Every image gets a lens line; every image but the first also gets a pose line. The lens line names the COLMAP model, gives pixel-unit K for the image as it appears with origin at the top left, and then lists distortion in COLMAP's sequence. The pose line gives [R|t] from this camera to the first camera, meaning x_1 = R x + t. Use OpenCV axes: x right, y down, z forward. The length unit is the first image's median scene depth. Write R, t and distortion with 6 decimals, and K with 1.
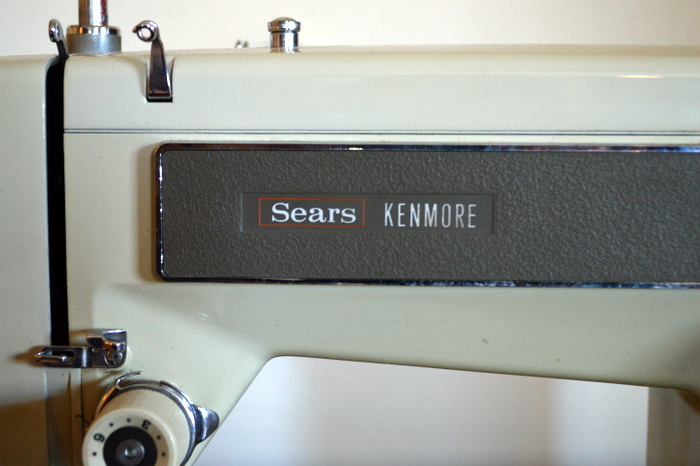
lens RADIAL K [[1236.1, 0, 350.0], [0, 1236.1, 233.0], [0, 0, 1]] dist [0.021459, 0.007882]
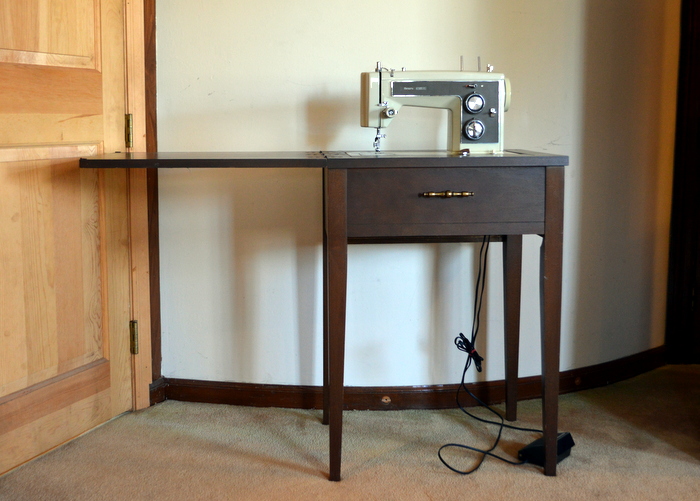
lens RADIAL K [[898.0, 0, 327.9], [0, 898.0, 217.7], [0, 0, 1]] dist [-0.002259, -0.014213]
pose [[0.999636, -0.010231, 0.024955, -0.828272], [0.009497, 0.999524, 0.029368, 0.764686], [-0.025244, -0.029120, 0.999257, -5.875536]]
